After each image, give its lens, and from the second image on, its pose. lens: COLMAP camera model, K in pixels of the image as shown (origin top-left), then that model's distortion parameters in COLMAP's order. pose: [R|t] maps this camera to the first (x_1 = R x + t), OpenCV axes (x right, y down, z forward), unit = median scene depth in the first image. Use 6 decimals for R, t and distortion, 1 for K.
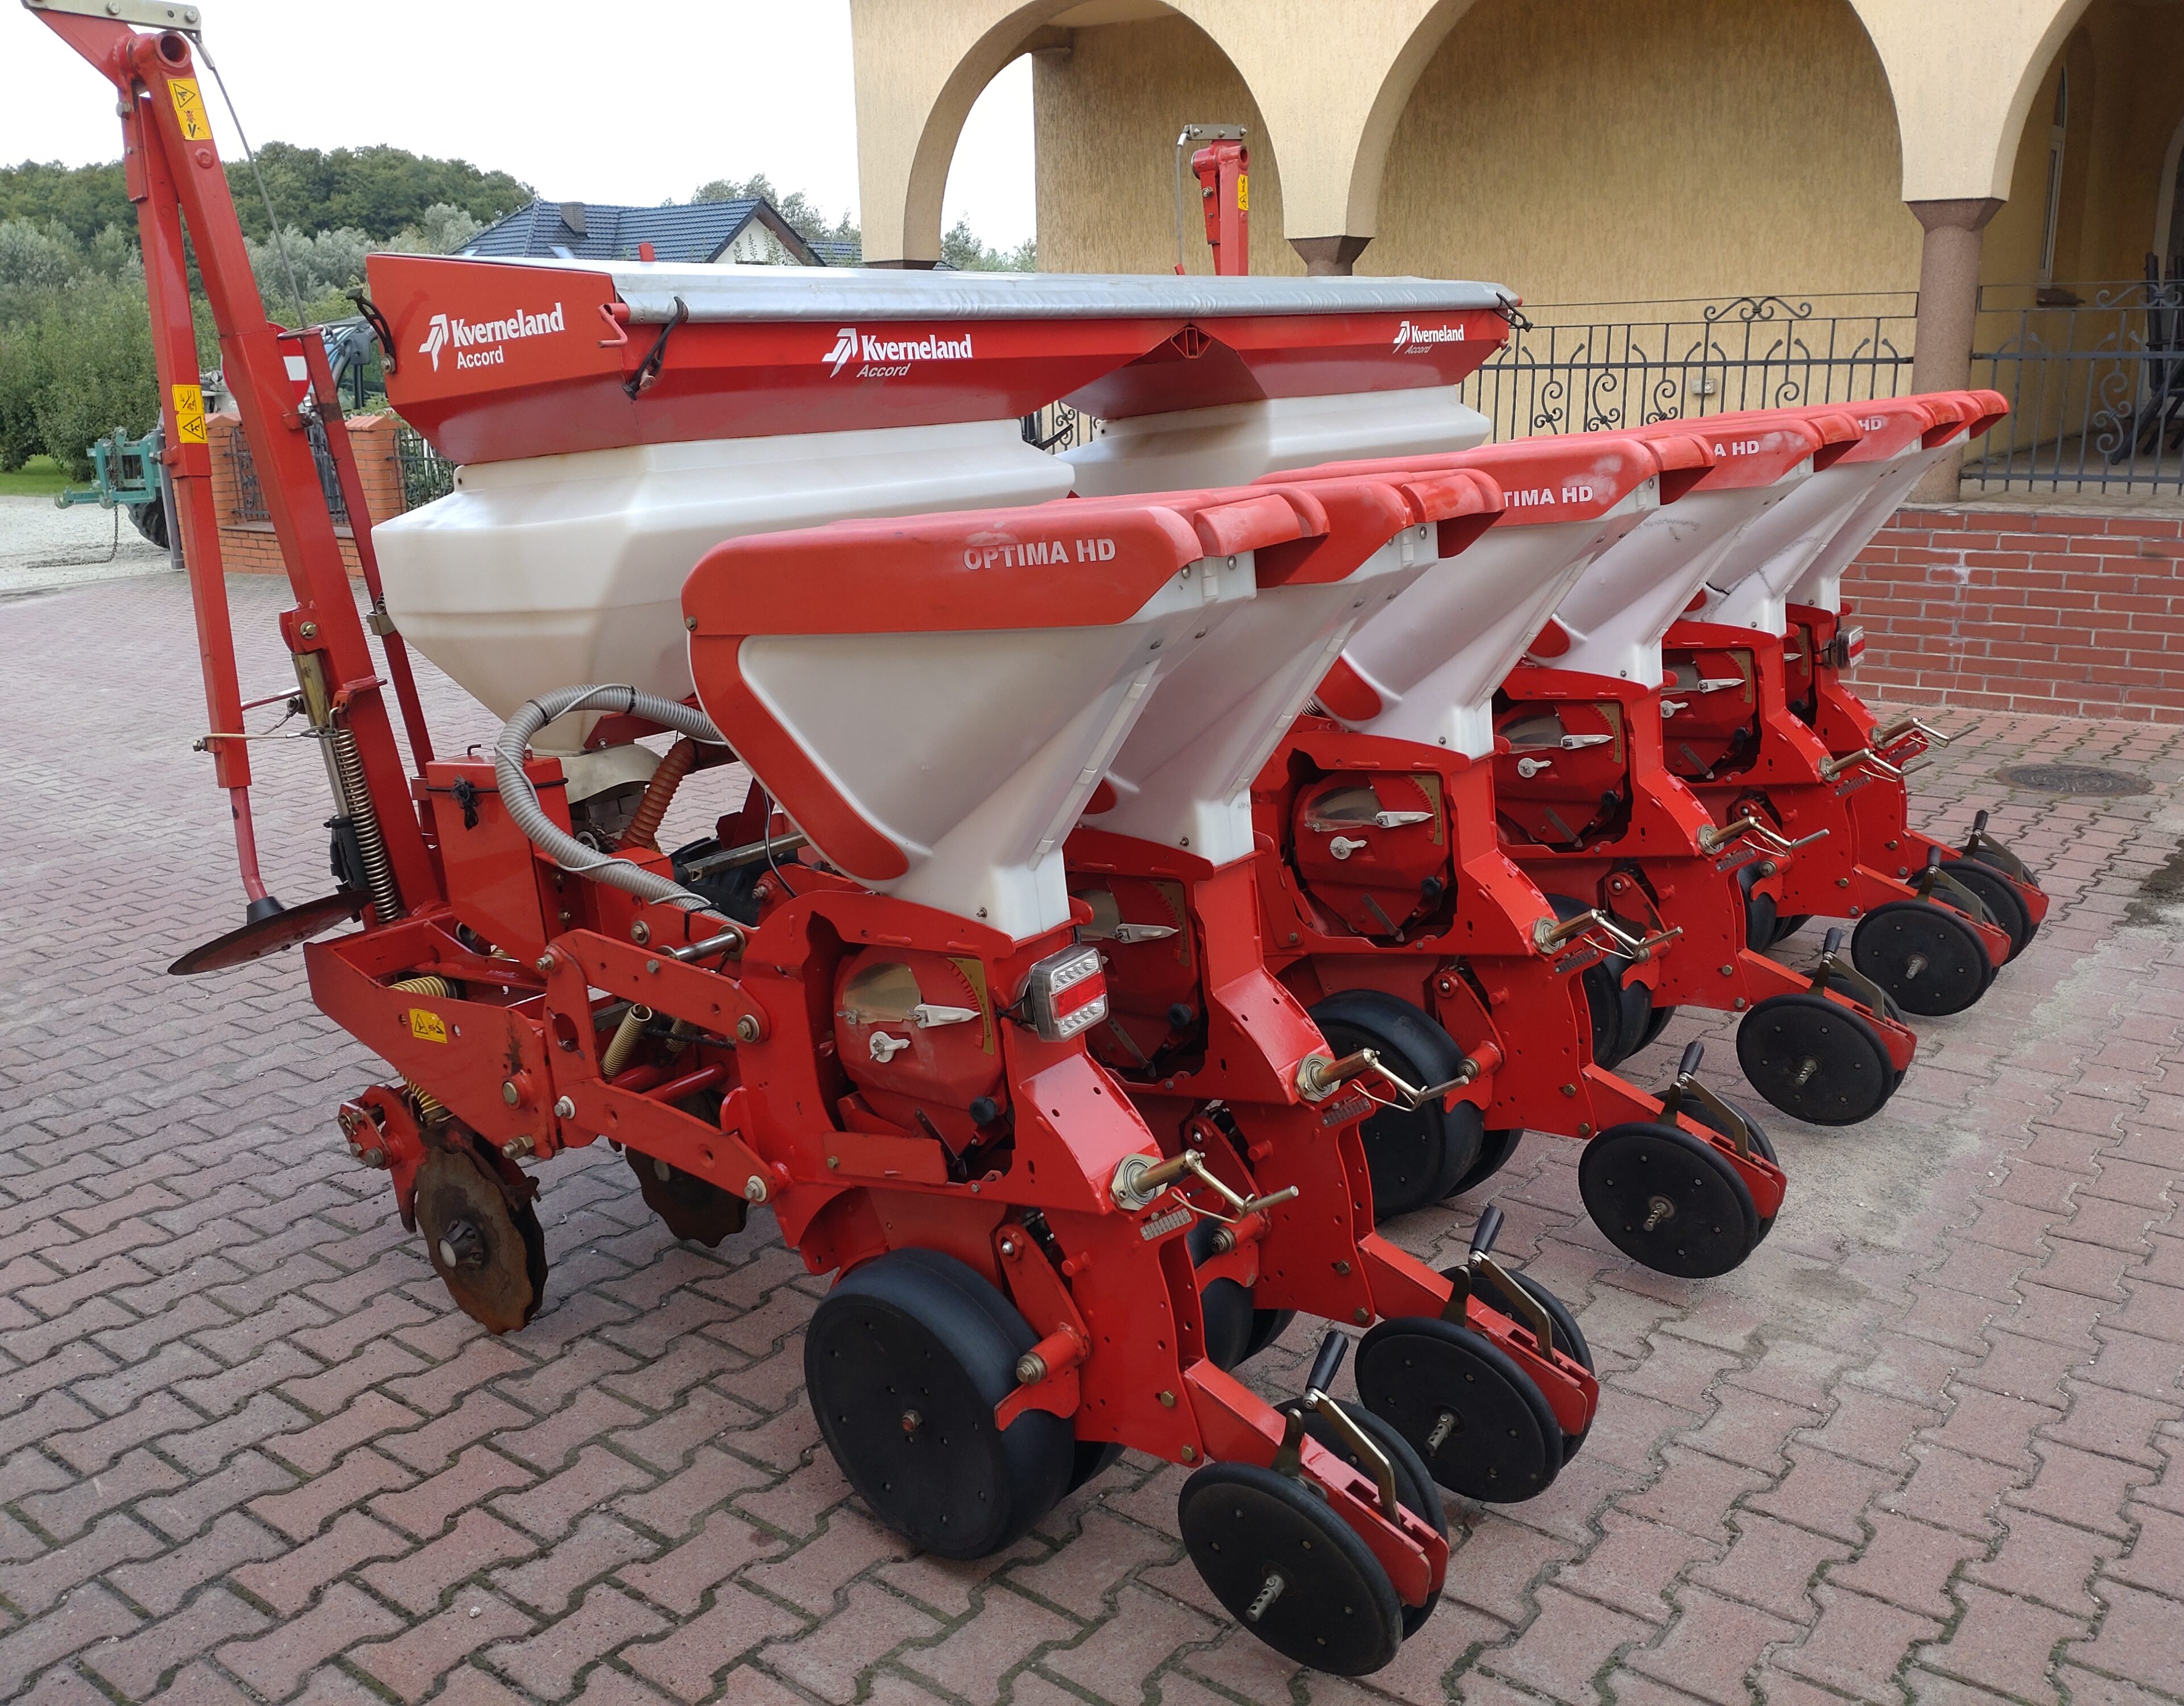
lens RADIAL K [[1824.4, 0, 1092.0], [0, 1824.4, 853.0], [0, 0, 1]] dist [0.000506, -0.008479]
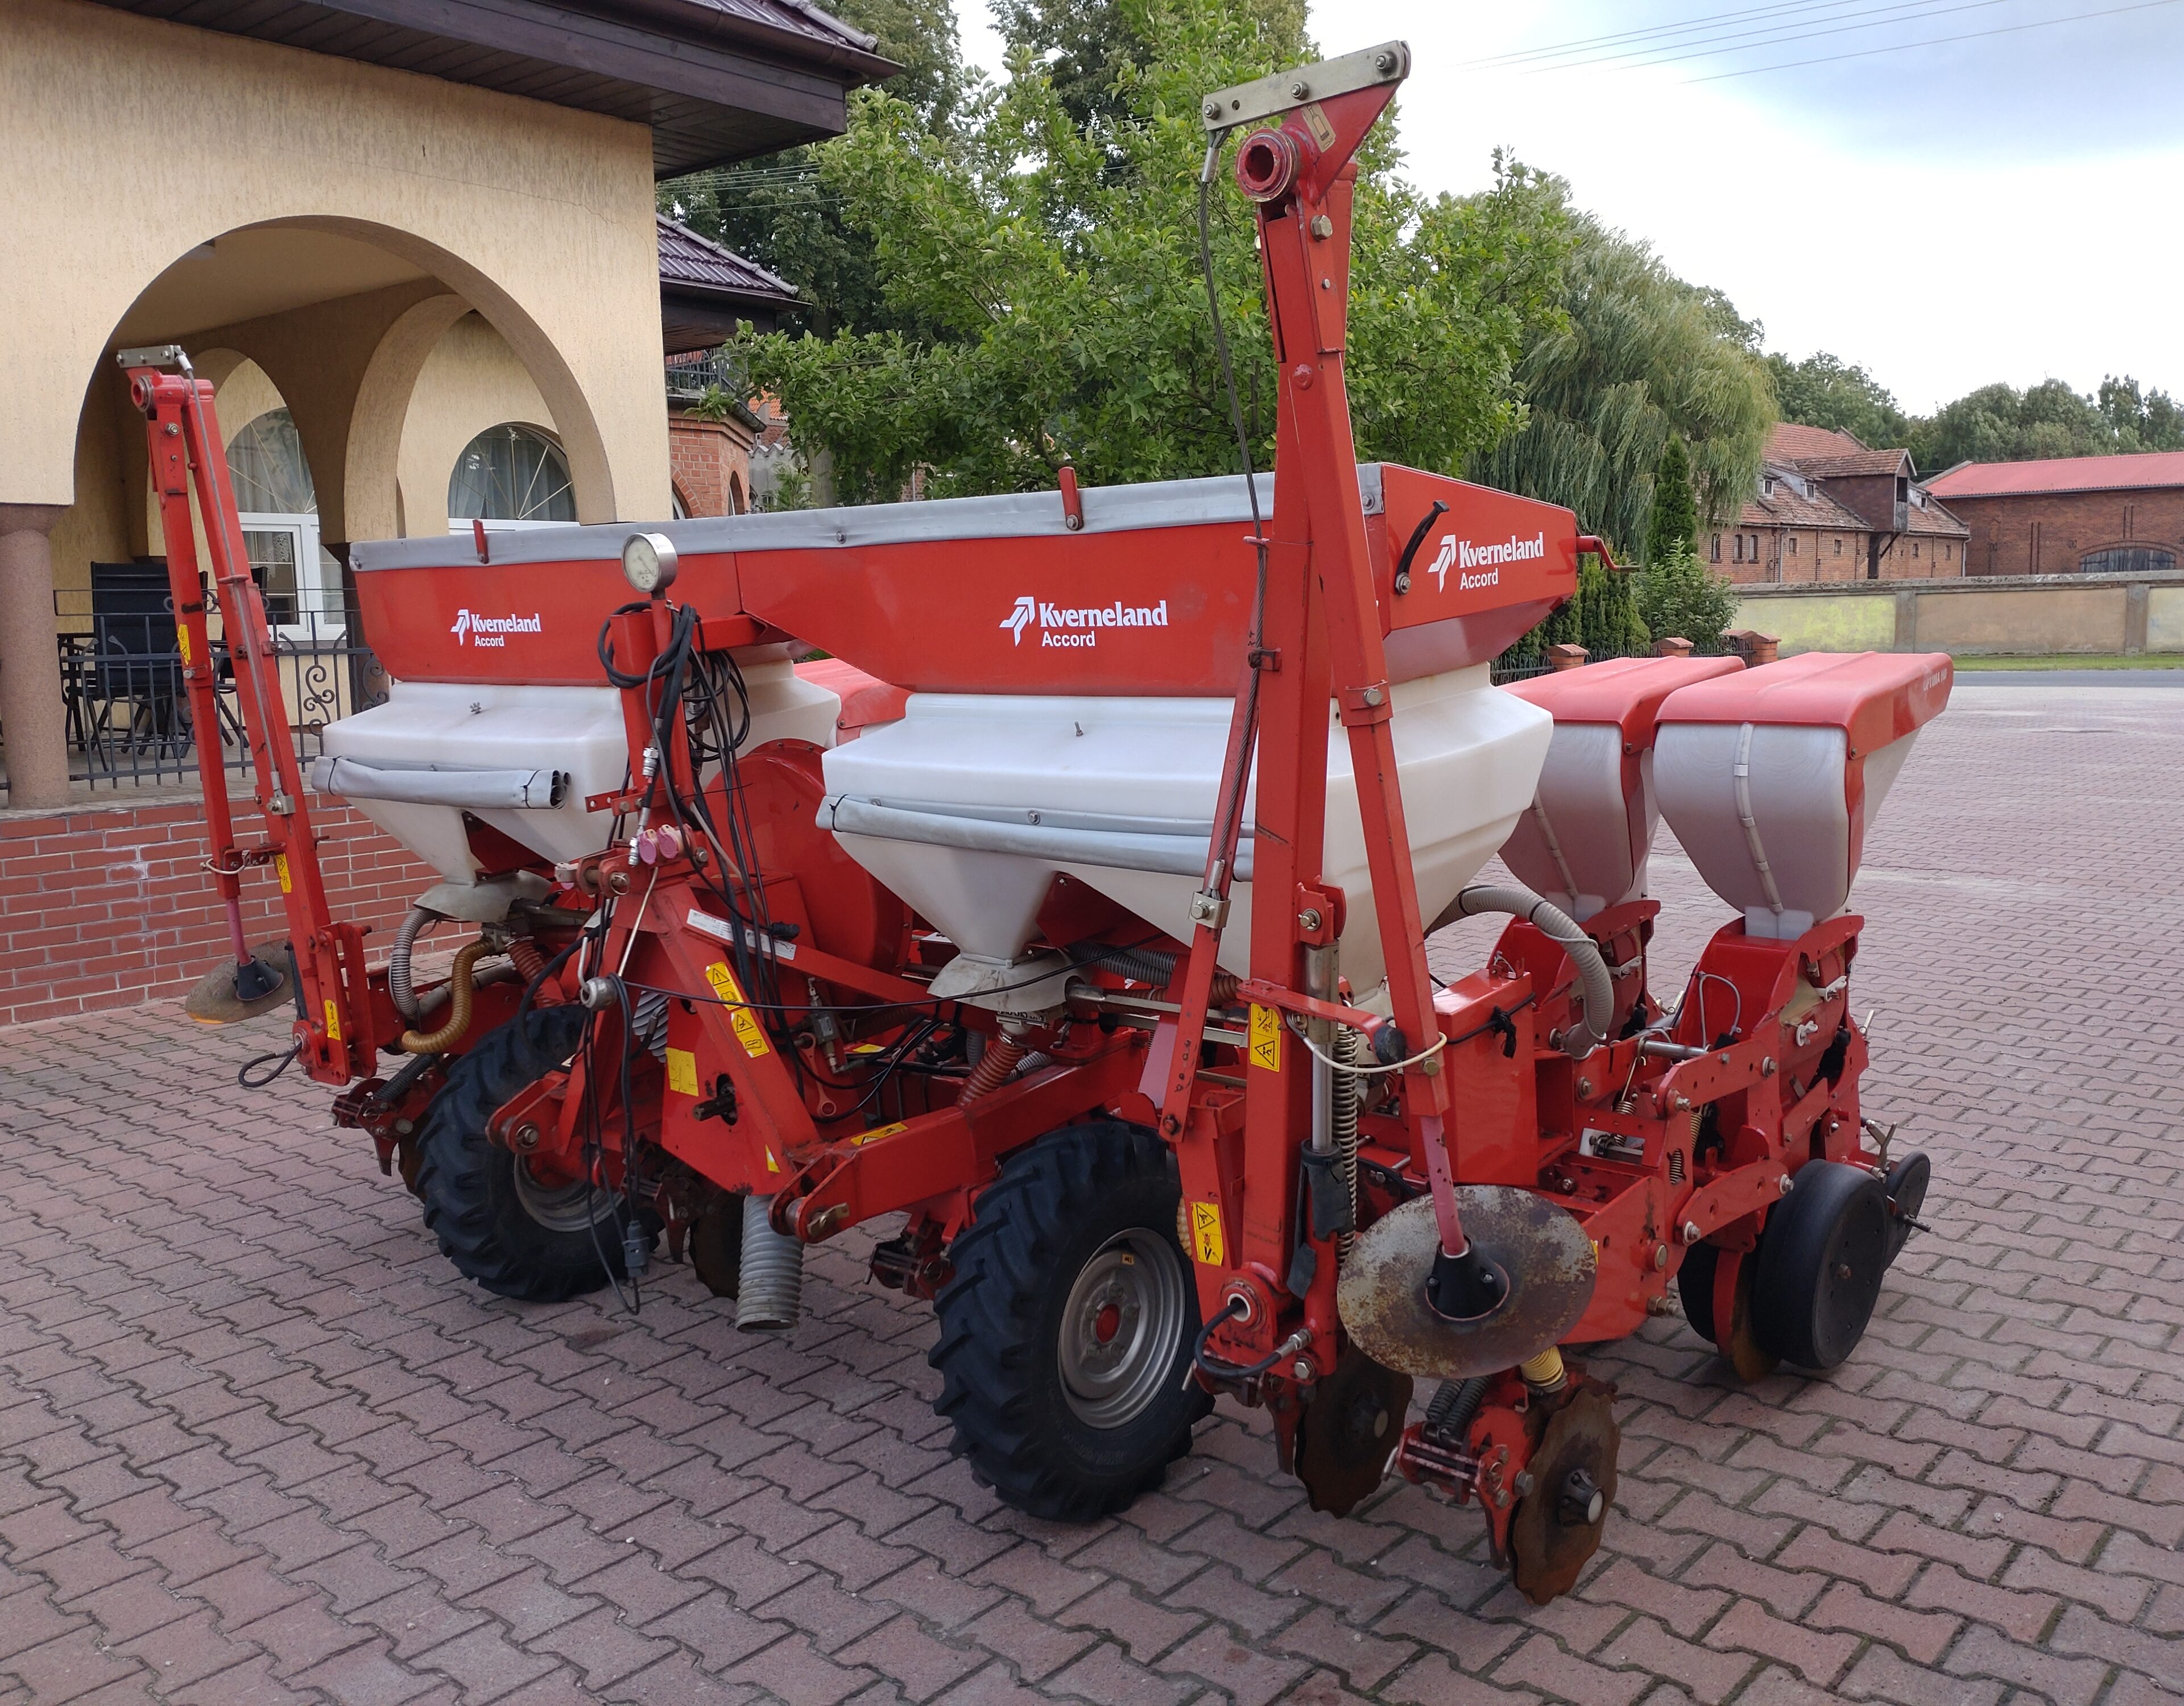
lens RADIAL K [[1824.4, 0, 1092.0], [0, 1824.4, 853.0], [0, 0, 1]] dist [0.000506, -0.008479]
pose [[0.087558, -0.110391, 0.990024, -0.467149], [0.288260, 0.954129, 0.080895, -0.092246], [-0.953541, 0.278302, 0.115363, 0.385620]]
